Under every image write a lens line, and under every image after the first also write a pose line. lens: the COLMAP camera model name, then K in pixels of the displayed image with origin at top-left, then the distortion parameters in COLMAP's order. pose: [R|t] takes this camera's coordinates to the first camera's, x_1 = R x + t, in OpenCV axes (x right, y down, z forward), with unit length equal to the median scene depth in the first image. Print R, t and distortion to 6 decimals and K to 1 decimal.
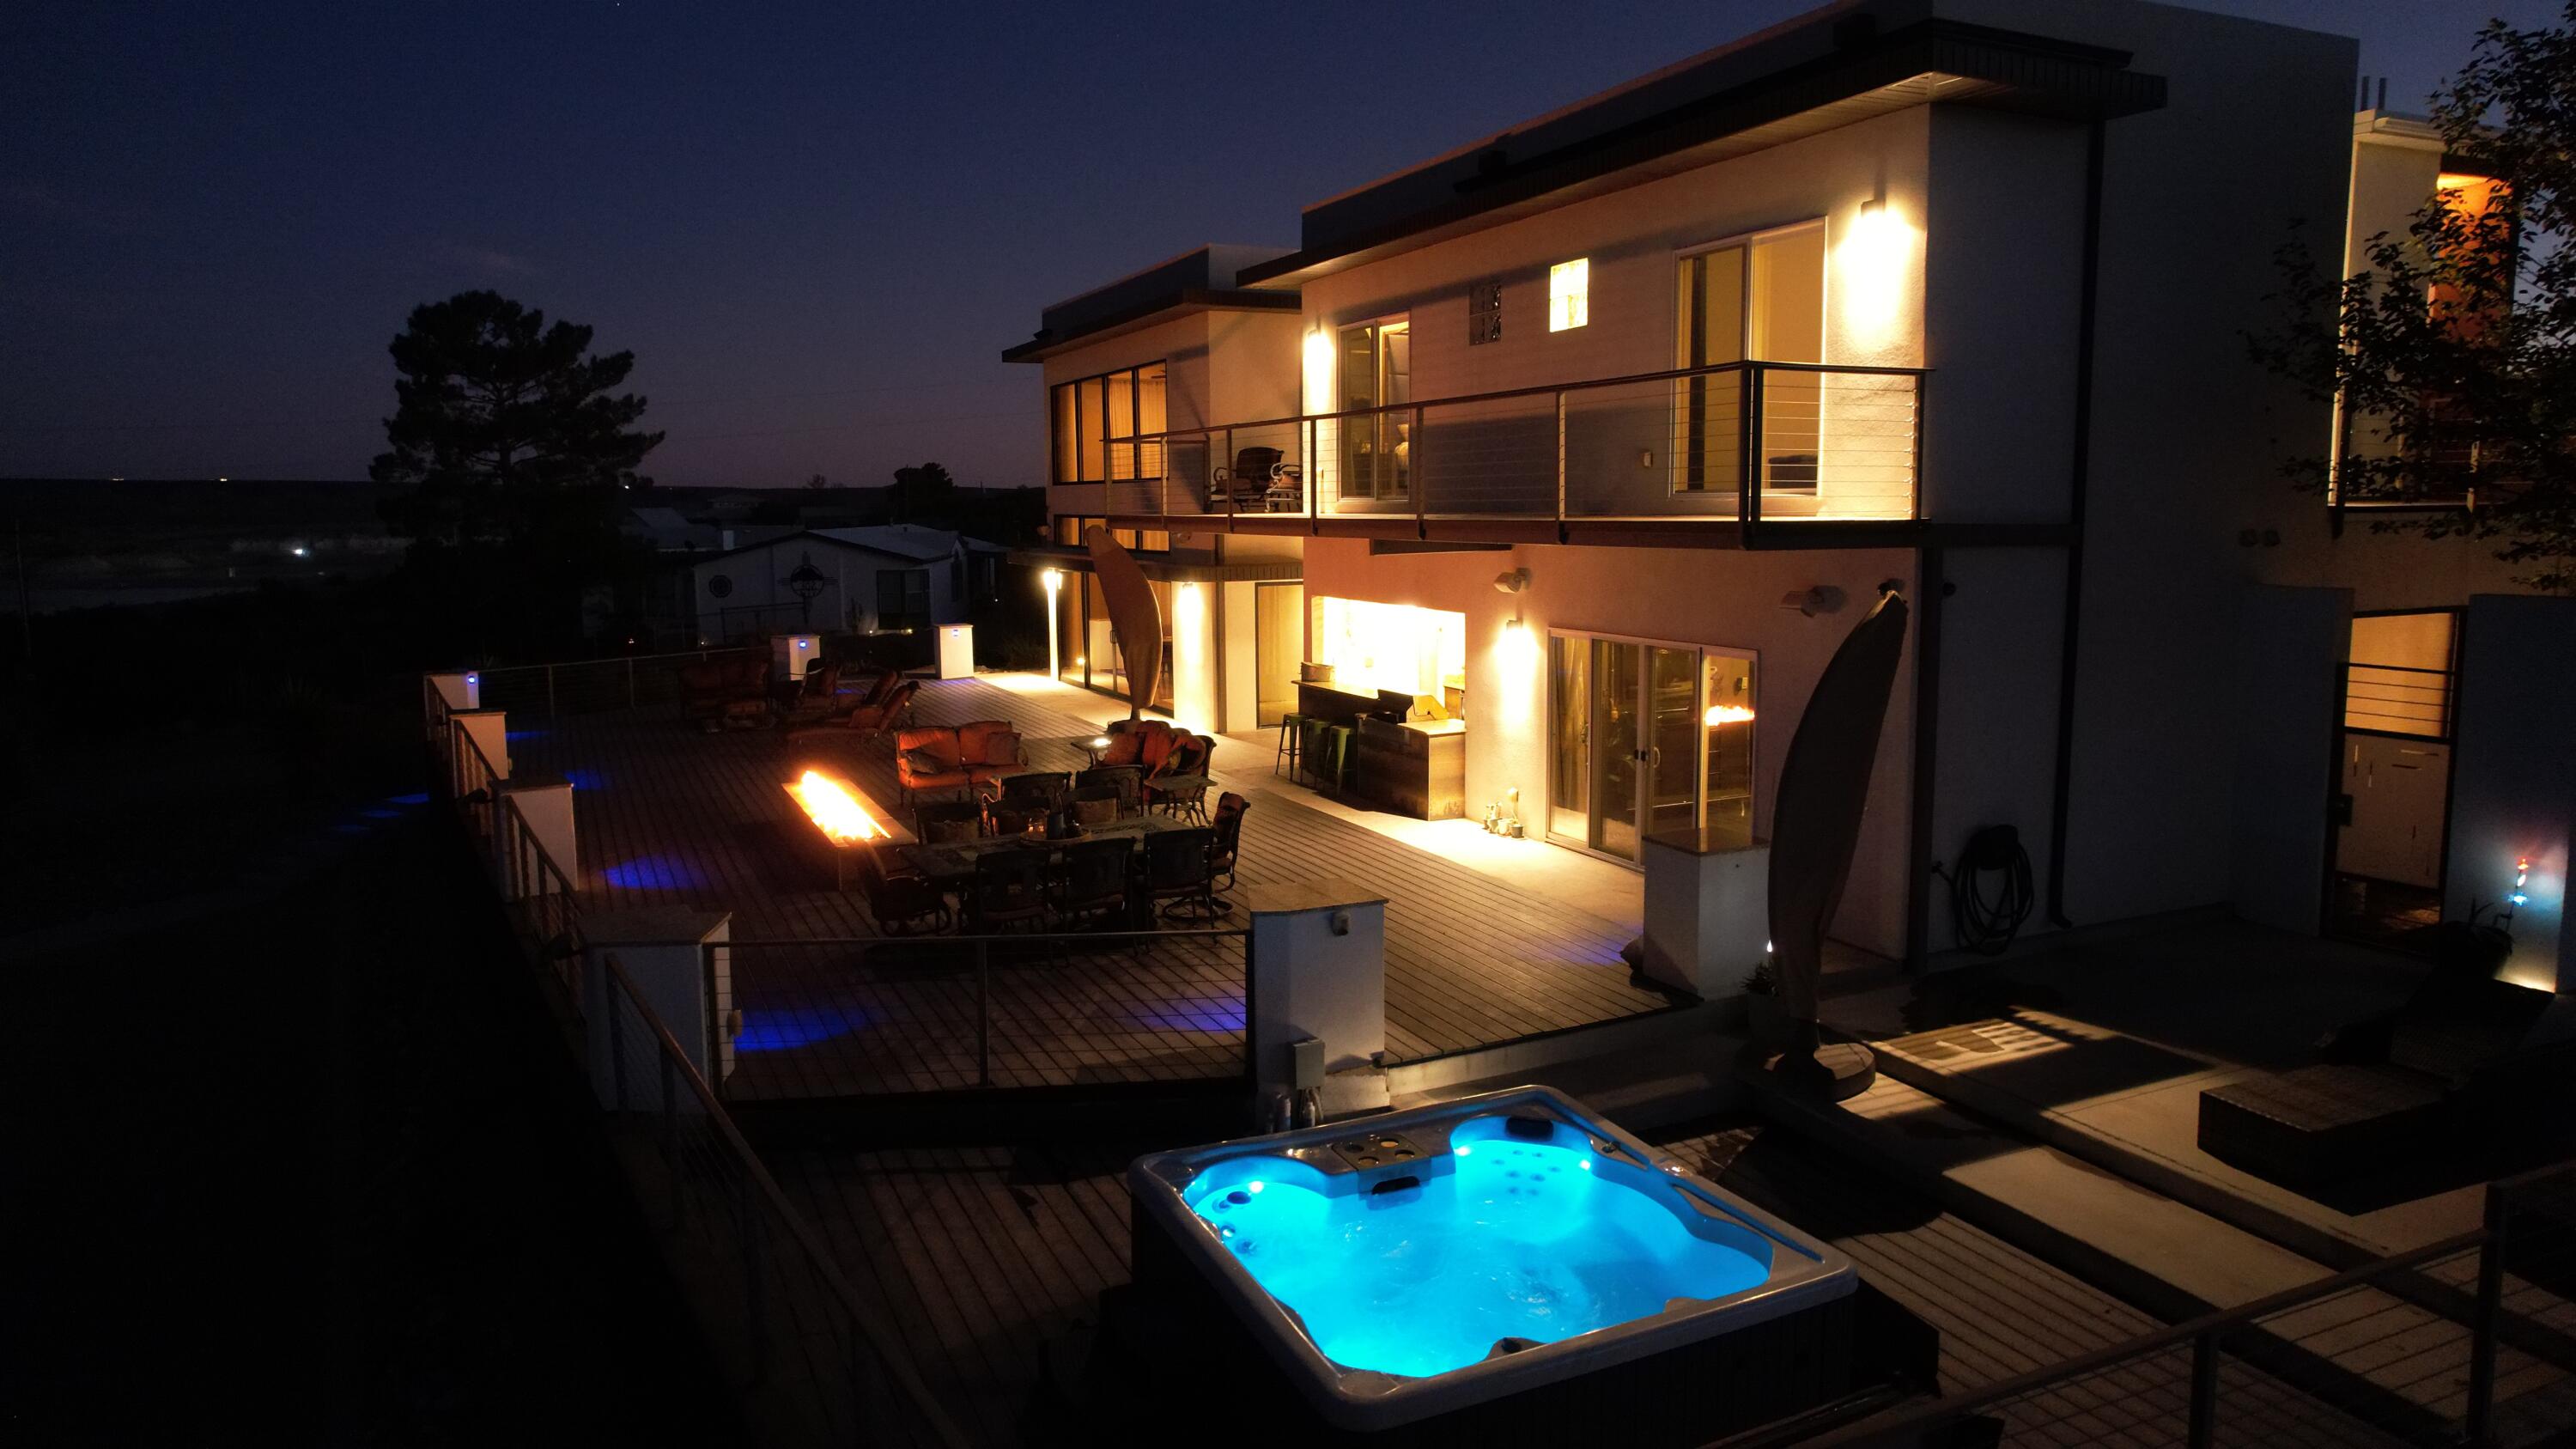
lens RADIAL K [[1638.1, 0, 1292.3], [0, 1638.1, 723.7], [0, 0, 1]] dist [-0.077891, 0.067348]
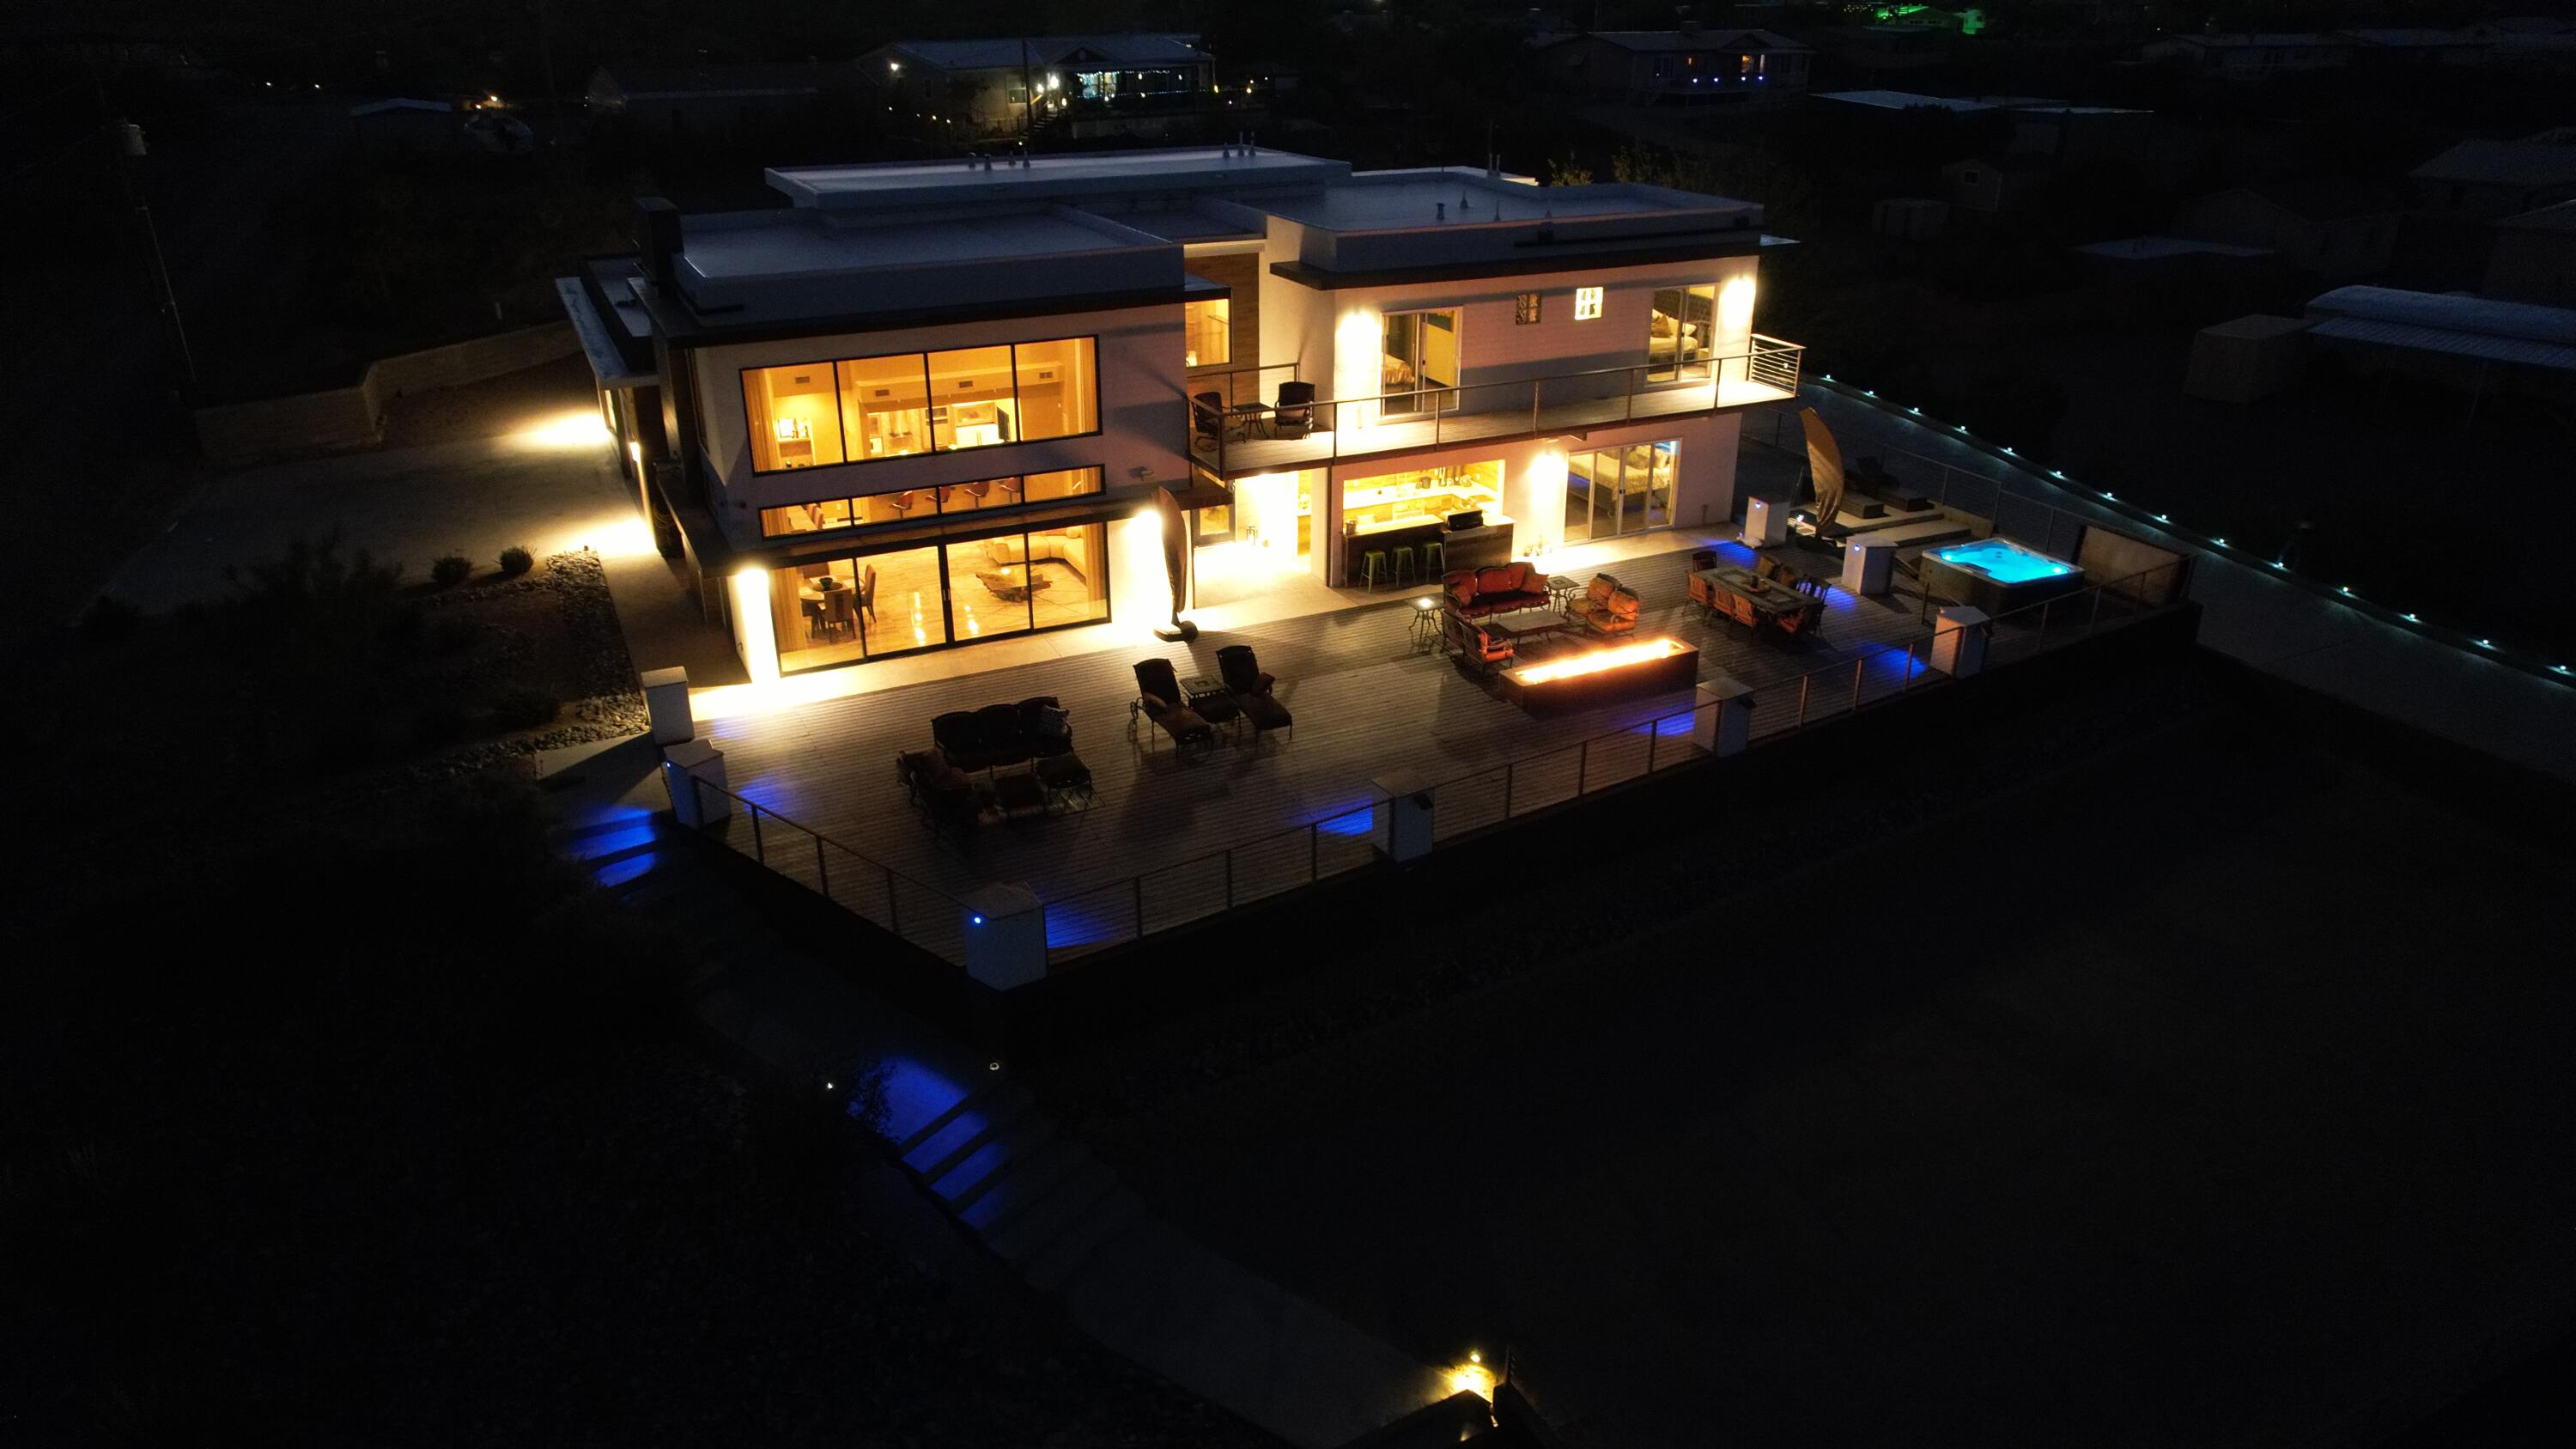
lens RADIAL K [[1617.0, 0, 1288.0], [0, 1617.0, 724.5], [0, 0, 1]] dist [-0.028422, 0.001970]
pose [[-0.030994, -0.398589, 0.916606, -2.511496], [0.140168, 0.906251, 0.398826, -0.830645], [-0.989643, 0.140840, 0.027781, 1.753307]]
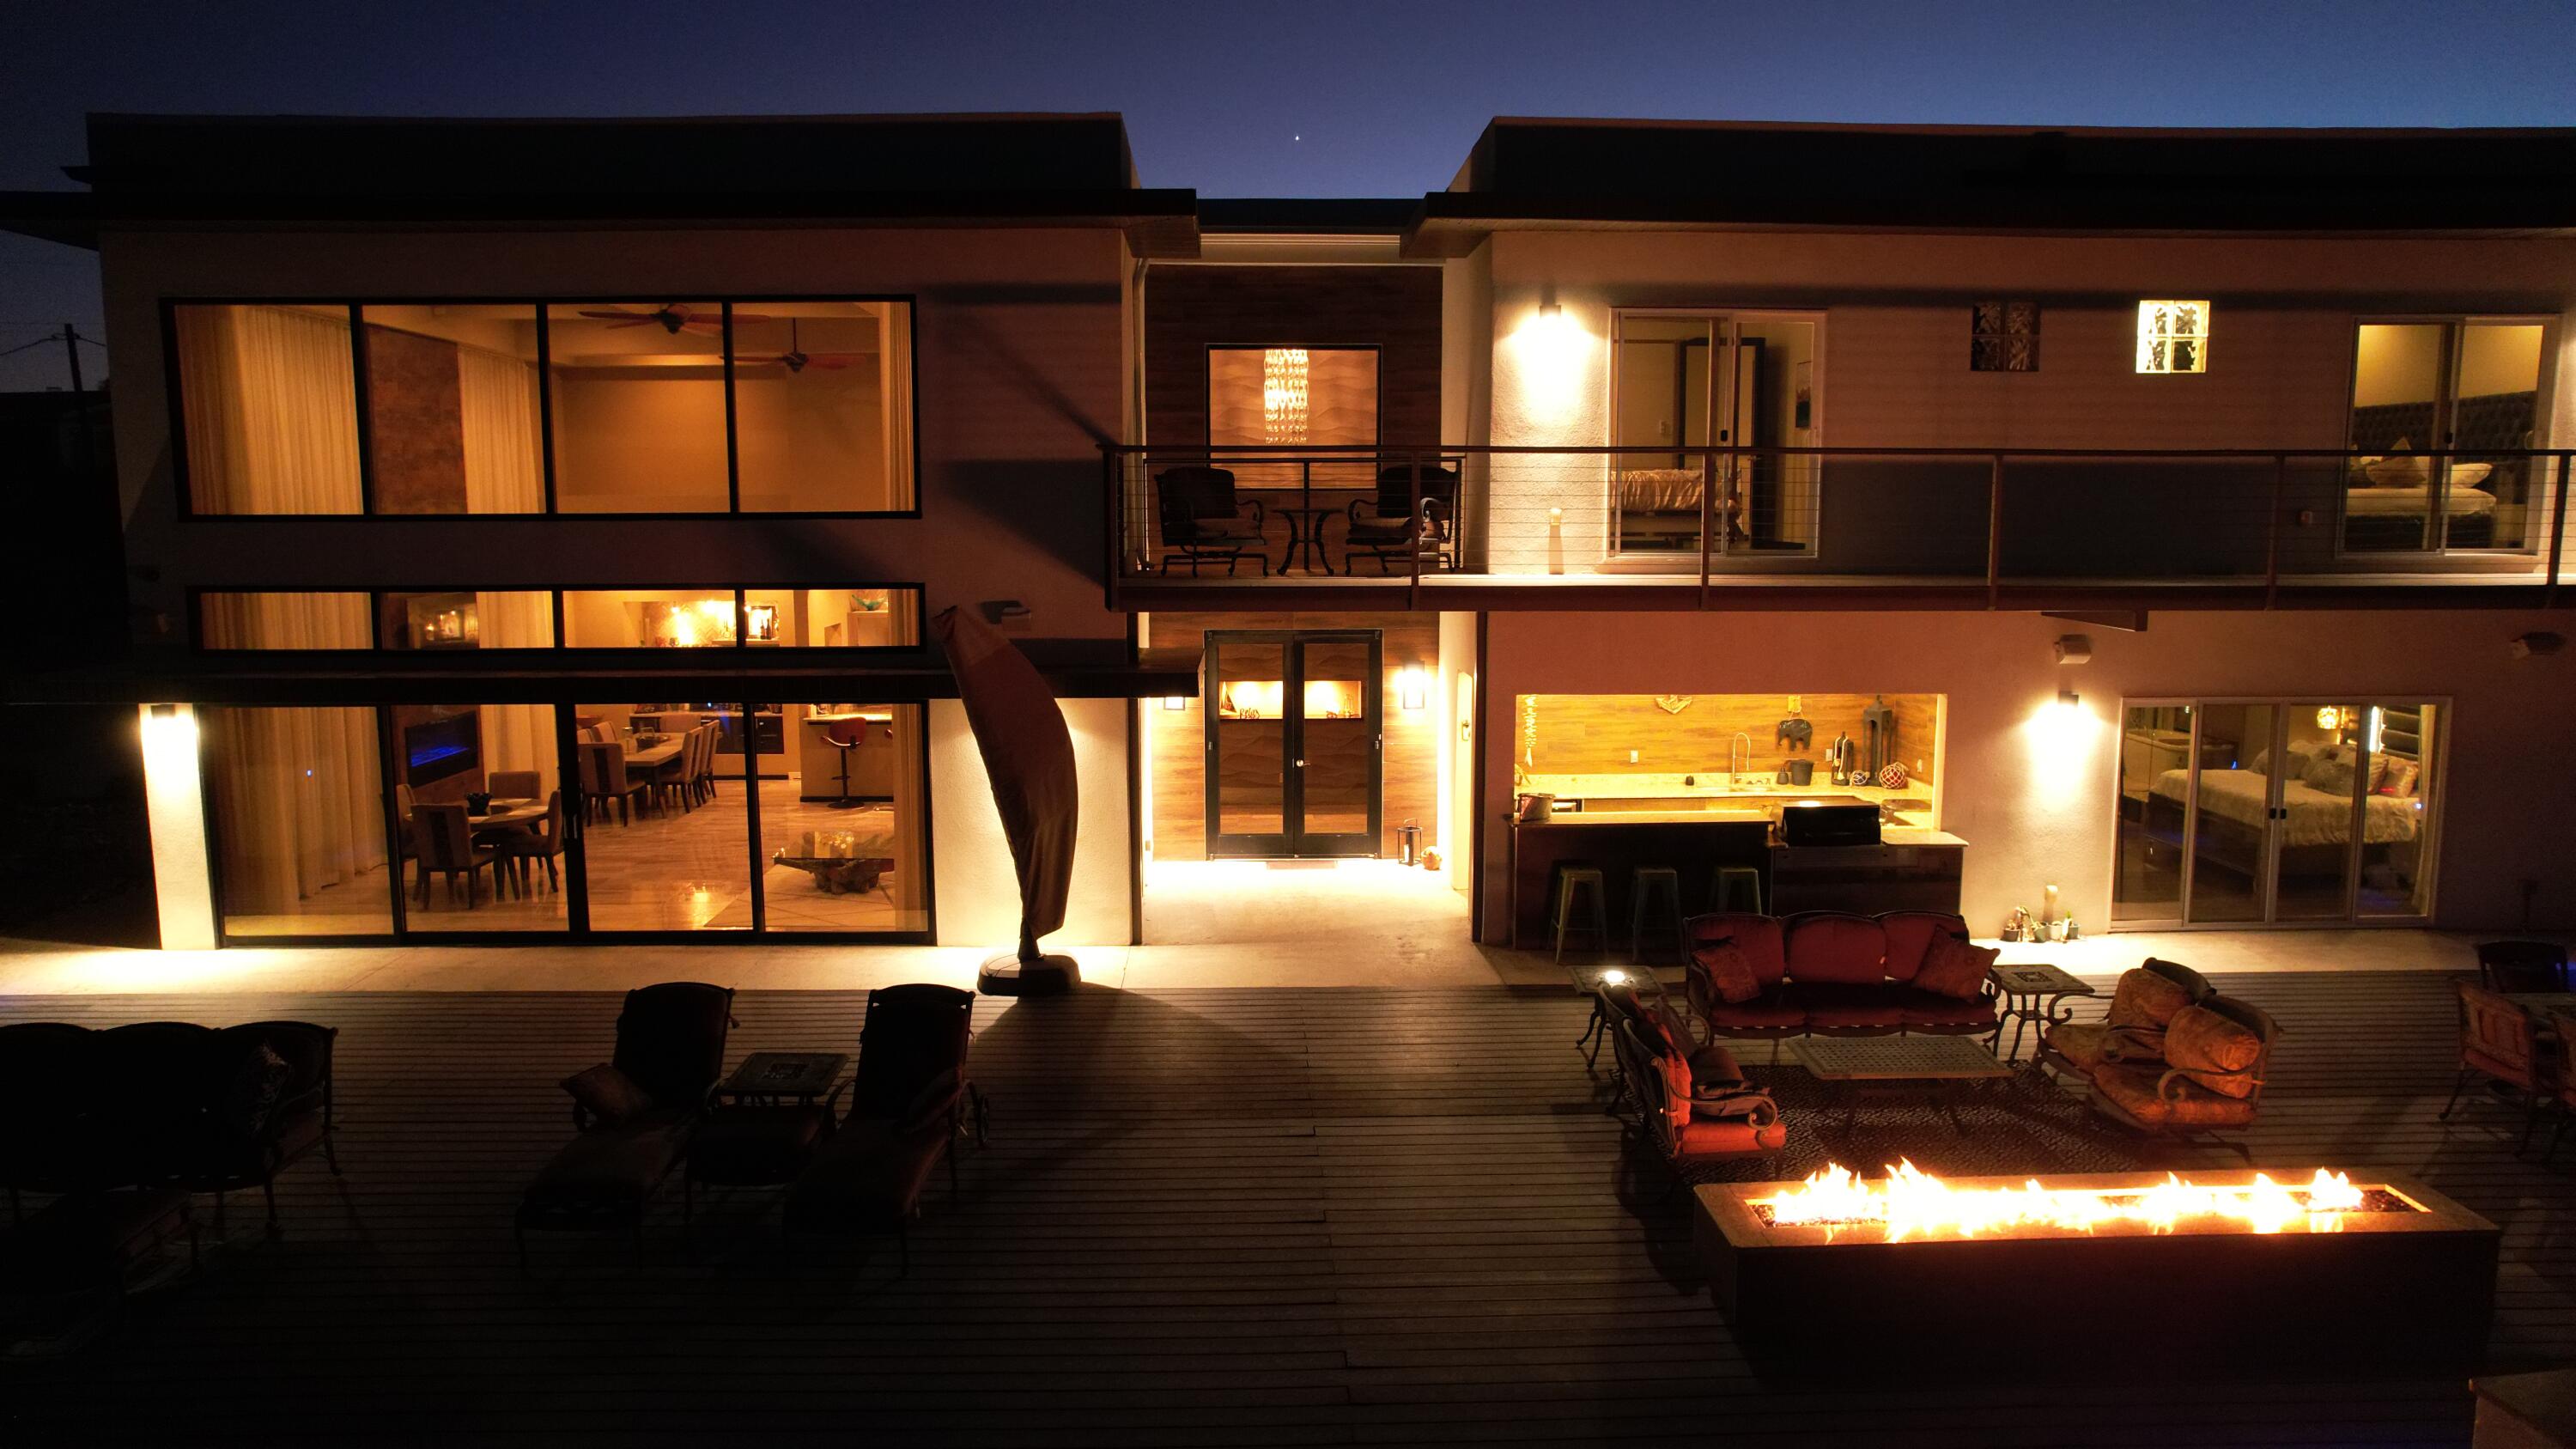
lens RADIAL K [[1638.1, 0, 1292.3], [0, 1638.1, 723.7], [0, 0, 1]] dist [-0.077891, 0.067348]
pose [[0.383337, -0.101852, 0.917975, -1.070527], [0.122416, 0.990735, 0.058805, -0.198996], [-0.915460, 0.089832, 0.392254, 1.378763]]
